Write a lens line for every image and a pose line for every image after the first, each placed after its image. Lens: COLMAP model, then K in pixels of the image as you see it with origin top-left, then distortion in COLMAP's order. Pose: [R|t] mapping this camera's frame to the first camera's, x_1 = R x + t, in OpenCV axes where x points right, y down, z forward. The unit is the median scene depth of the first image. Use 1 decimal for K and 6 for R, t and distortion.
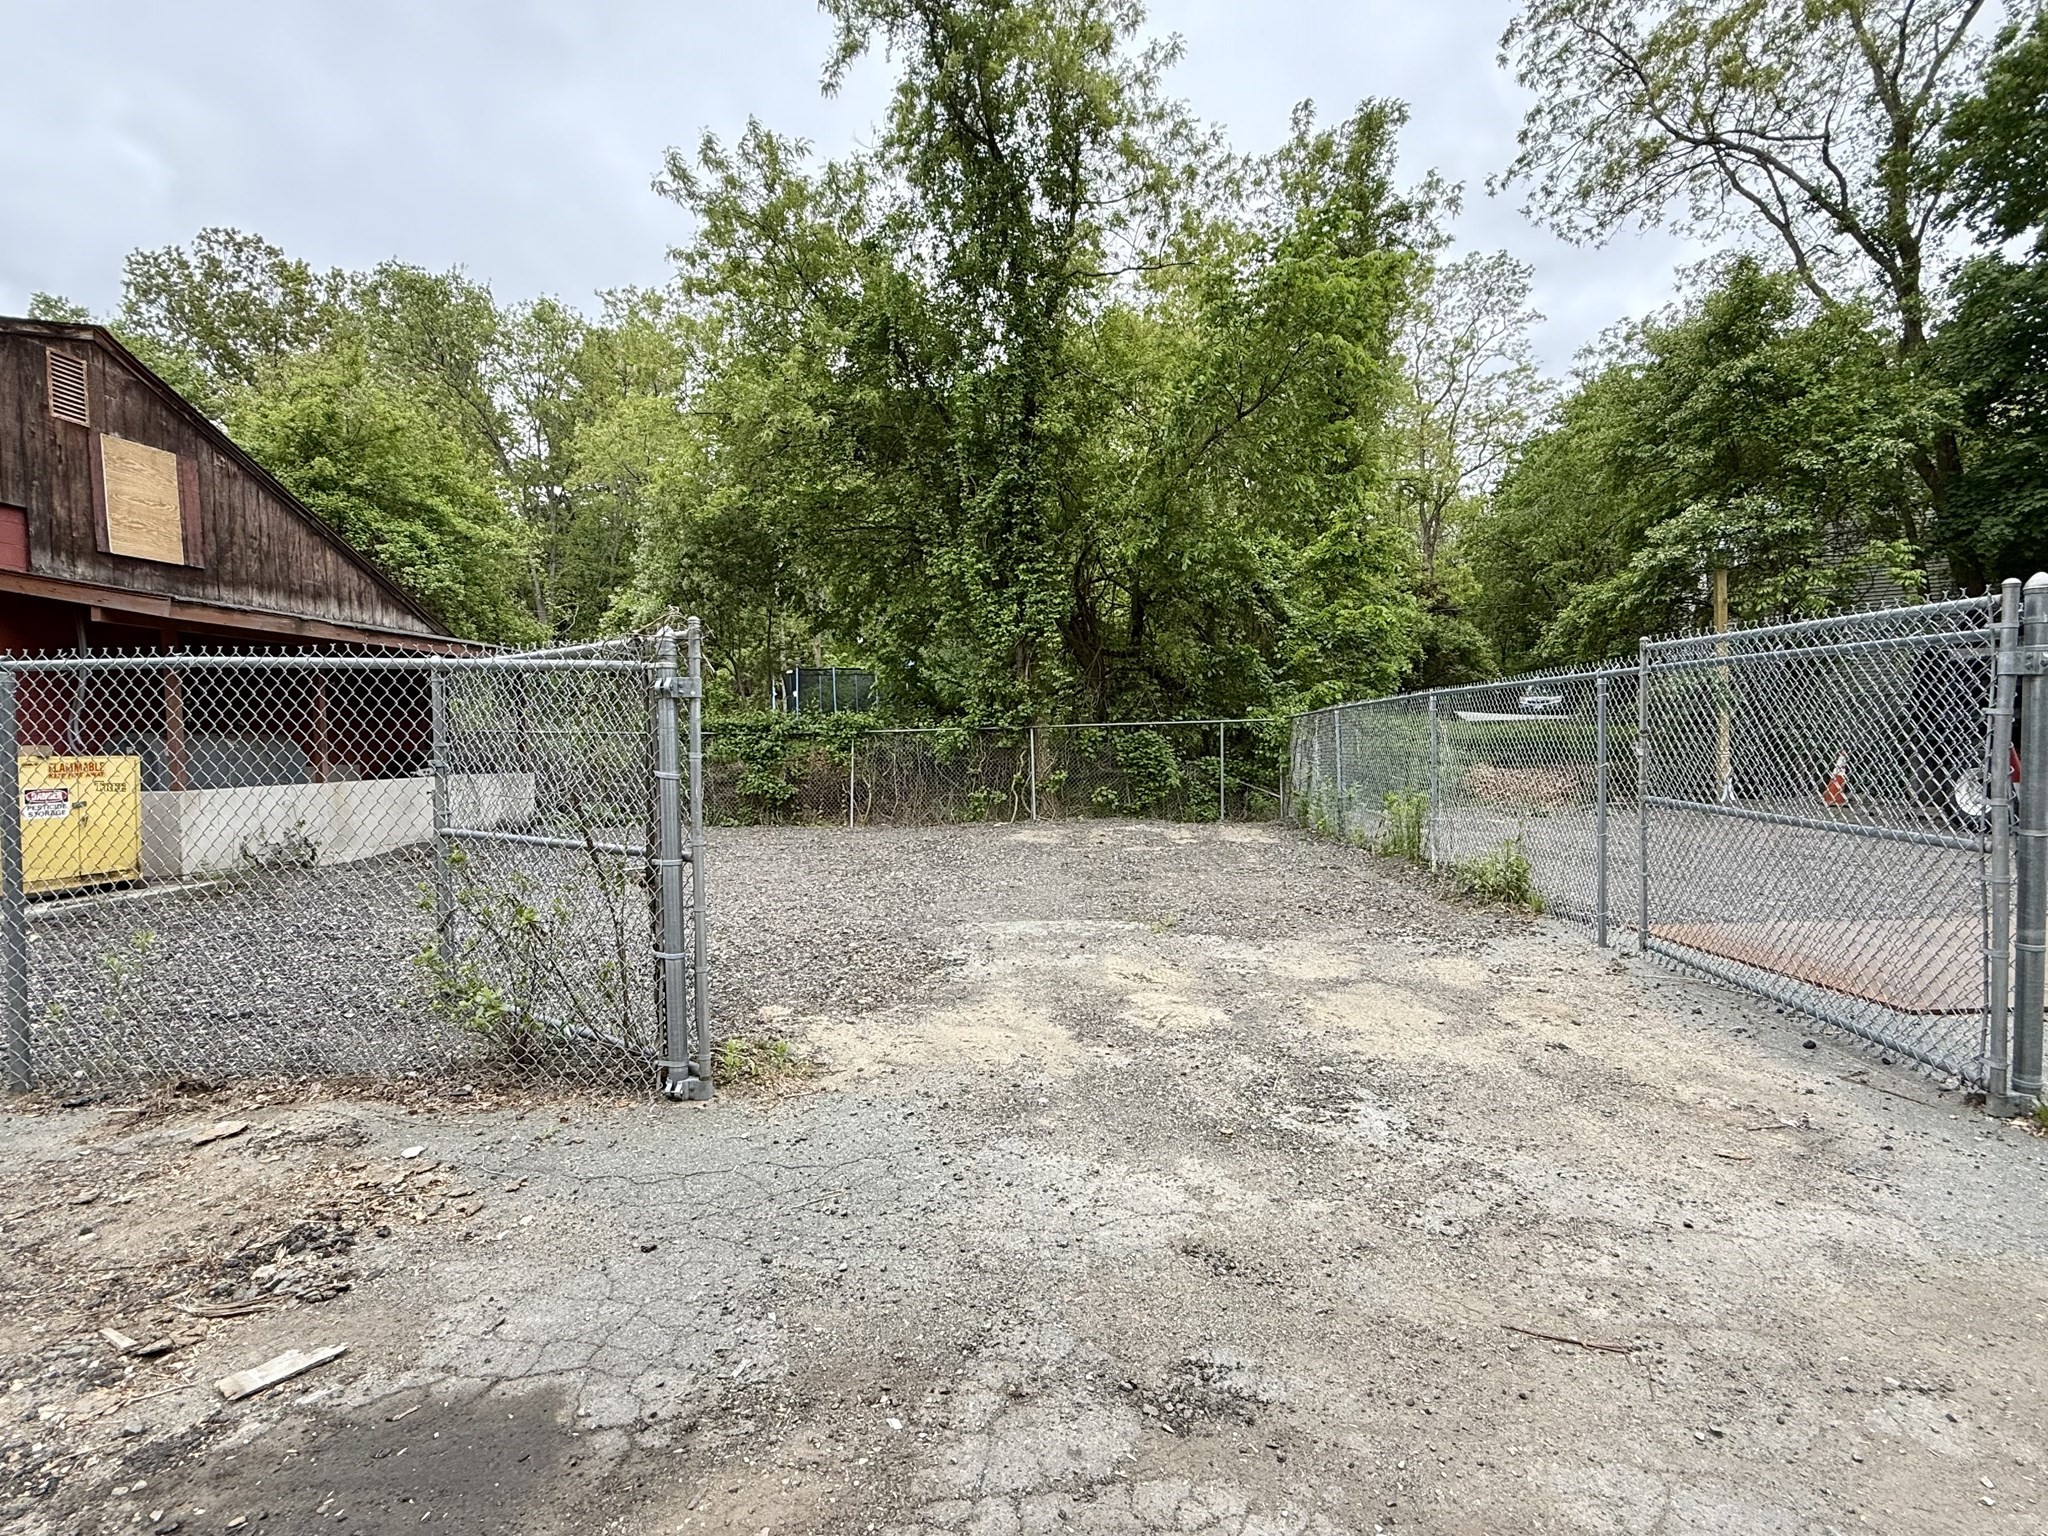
lens RADIAL K [[965.3, 0, 1028.5], [0, 965.3, 762.6], [0, 0, 1]] dist [0.001382, -0.000103]
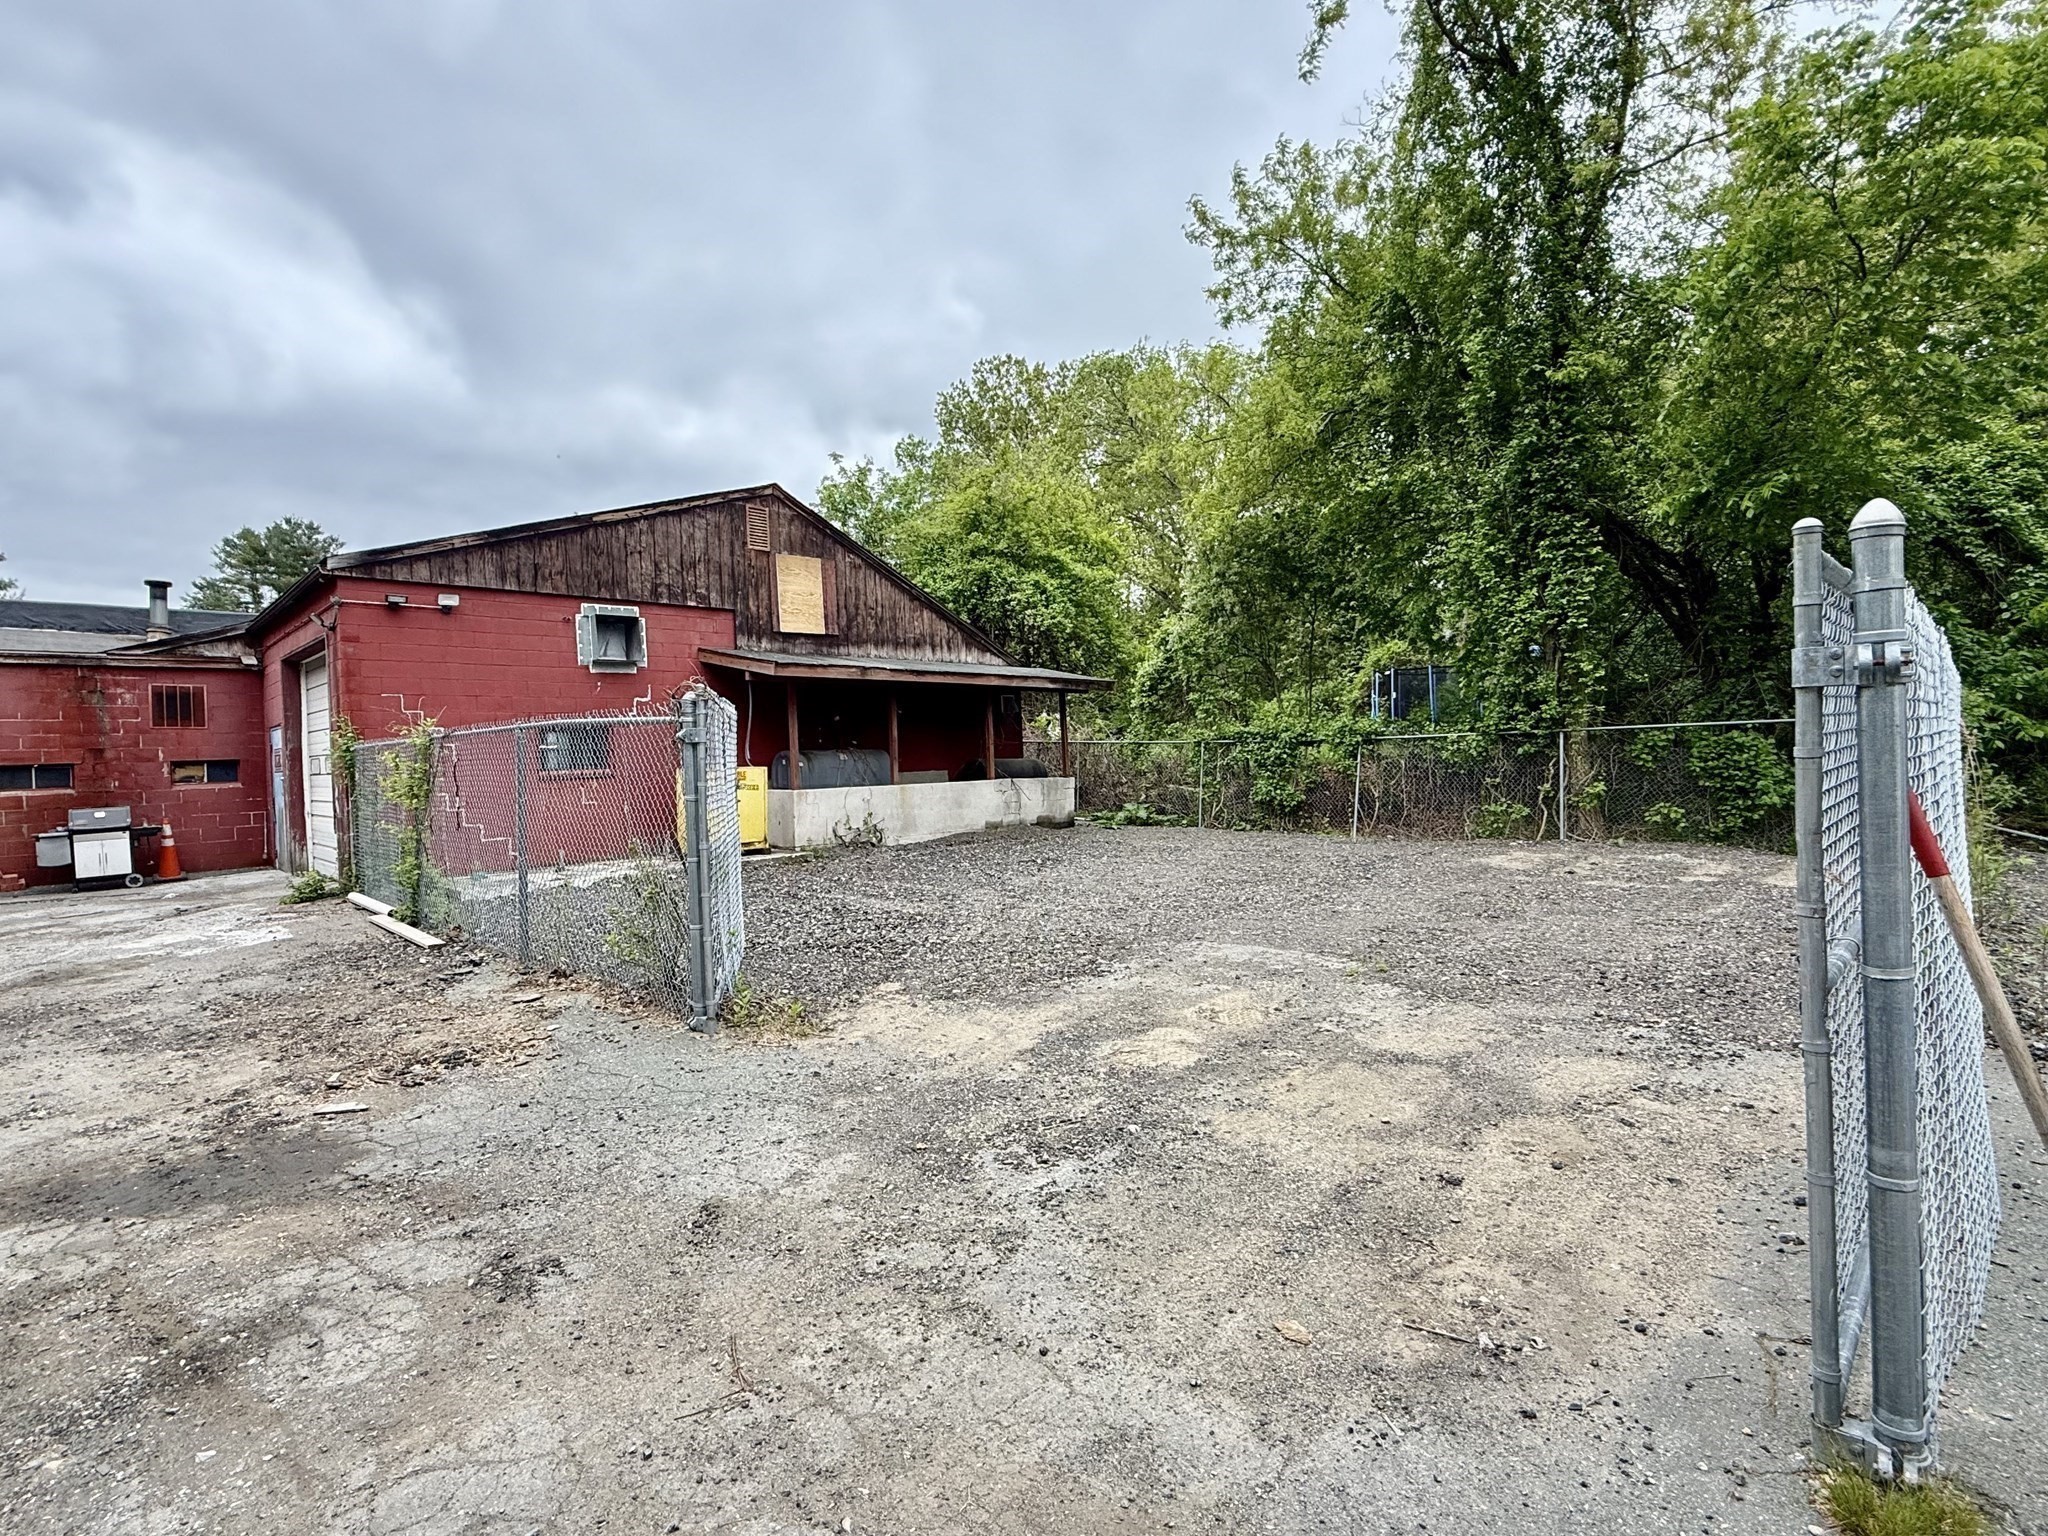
lens RADIAL K [[965.3, 0, 1027.2], [0, 965.3, 767.2], [0, 0, 1]] dist [0.001382, -0.000103]
pose [[0.768689, 0.005852, -0.639596, 0.229944], [-0.002516, 0.999978, 0.006125, -0.010565], [0.639618, -0.003099, 0.768686, 0.059740]]
